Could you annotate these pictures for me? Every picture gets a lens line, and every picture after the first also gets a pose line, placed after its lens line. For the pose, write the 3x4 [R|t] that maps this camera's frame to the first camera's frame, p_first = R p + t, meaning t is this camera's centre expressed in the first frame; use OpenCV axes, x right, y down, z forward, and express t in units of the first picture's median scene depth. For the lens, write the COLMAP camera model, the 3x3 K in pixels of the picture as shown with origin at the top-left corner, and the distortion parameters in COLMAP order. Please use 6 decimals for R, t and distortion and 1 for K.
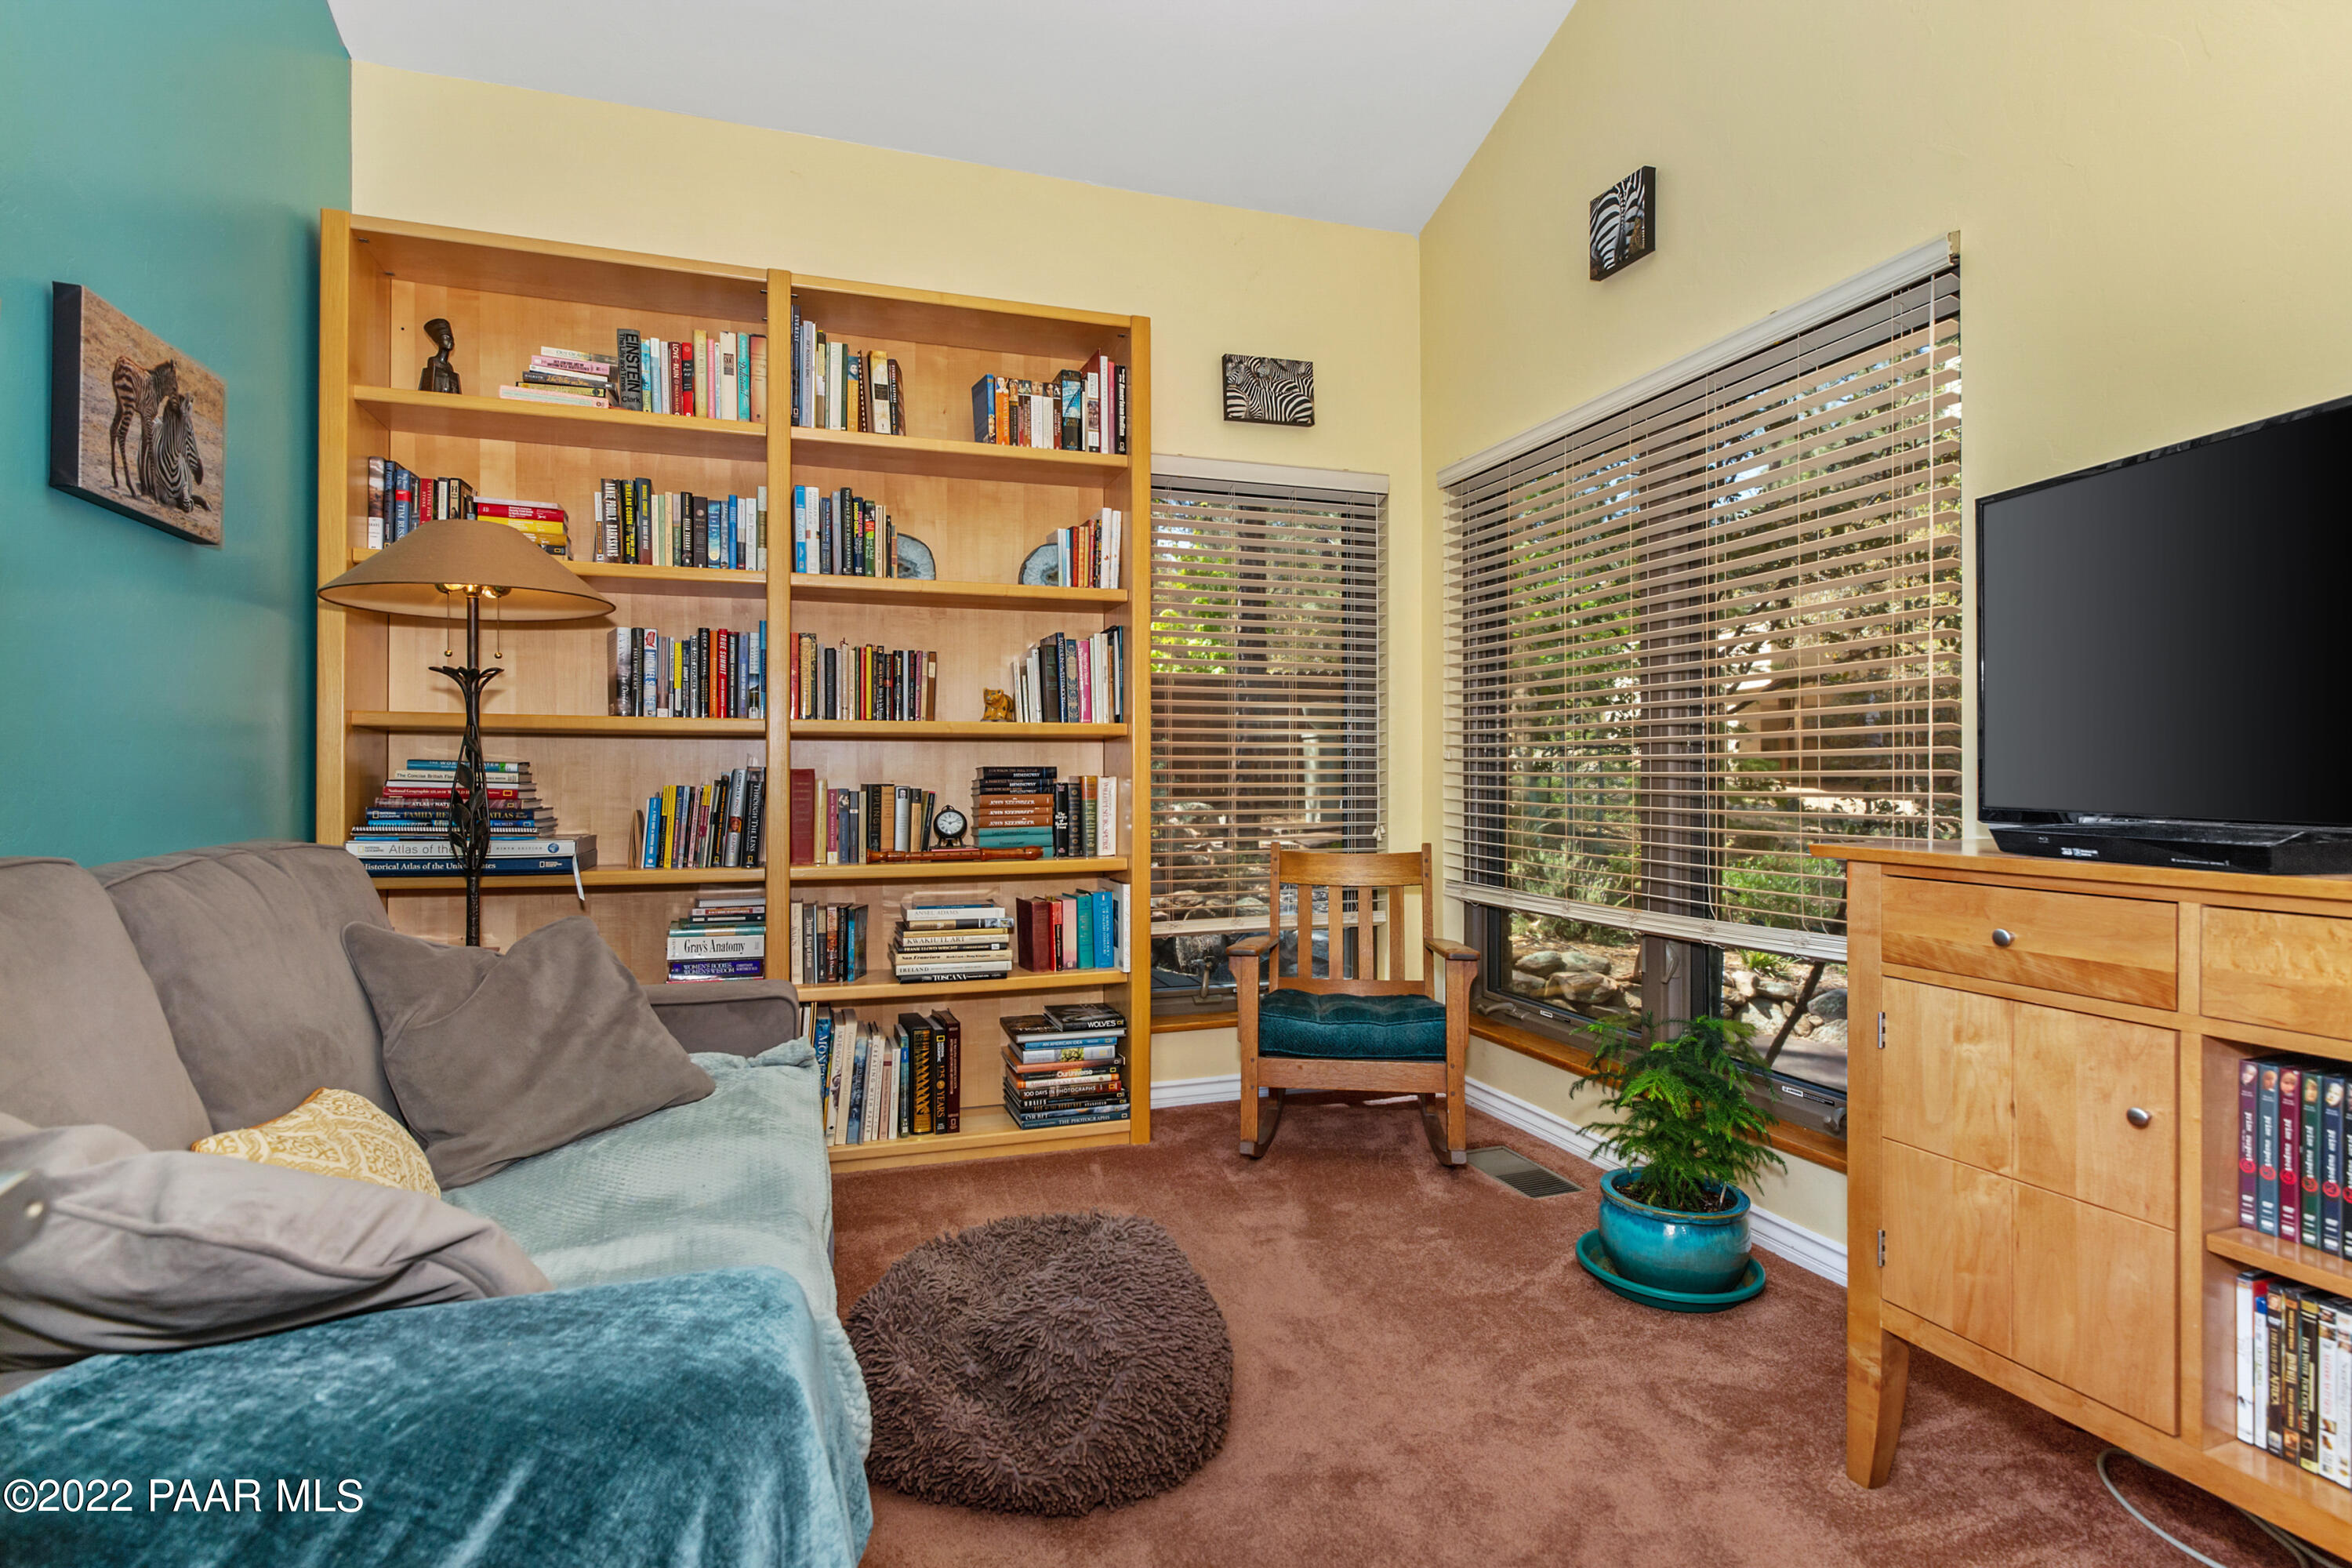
lens RADIAL K [[1171.2, 0, 1174.1], [0, 1171.2, 779.2], [0, 0, 1]] dist [-0.001041, 0.000040]
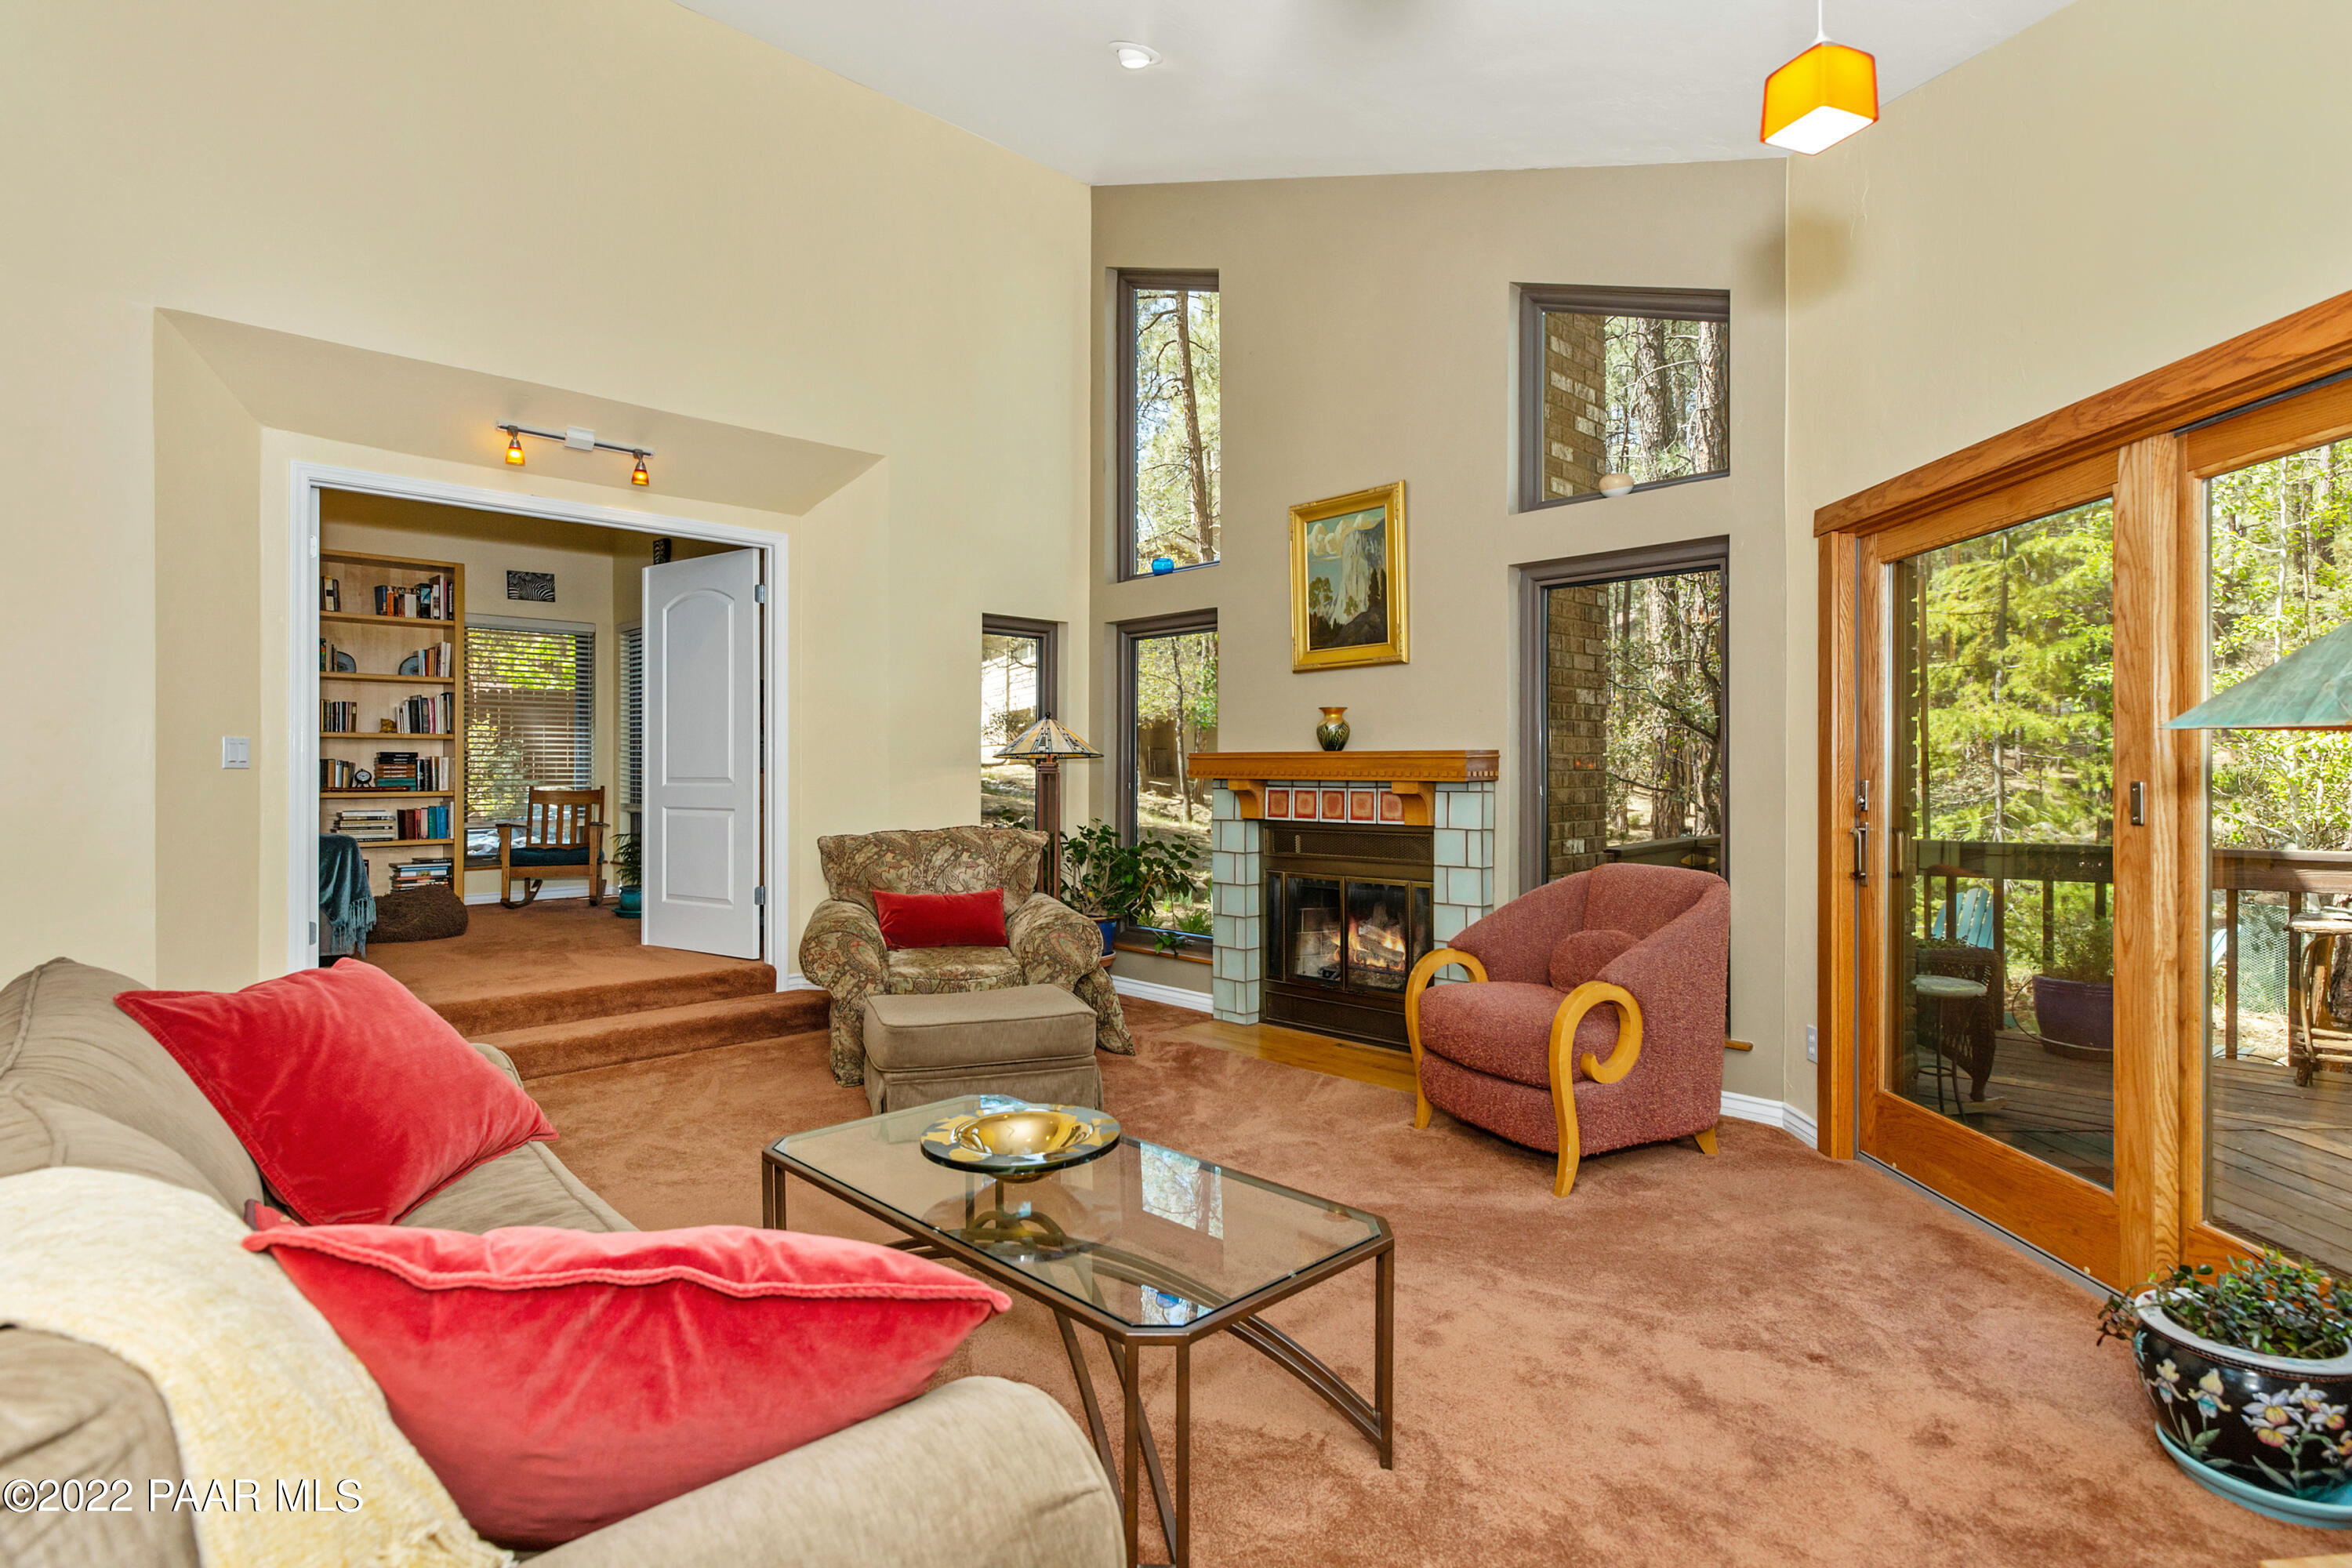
lens RADIAL K [[1171.2, 0, 1186.5], [0, 1171.2, 772.7], [0, 0, 1]] dist [-0.001041, 0.000040]
pose [[0.888304, -0.000131, 0.459257, 0.189818], [-0.000595, 0.999999, 0.001438, 0.025968], [-0.459256, -0.001551, 0.888303, -1.783818]]
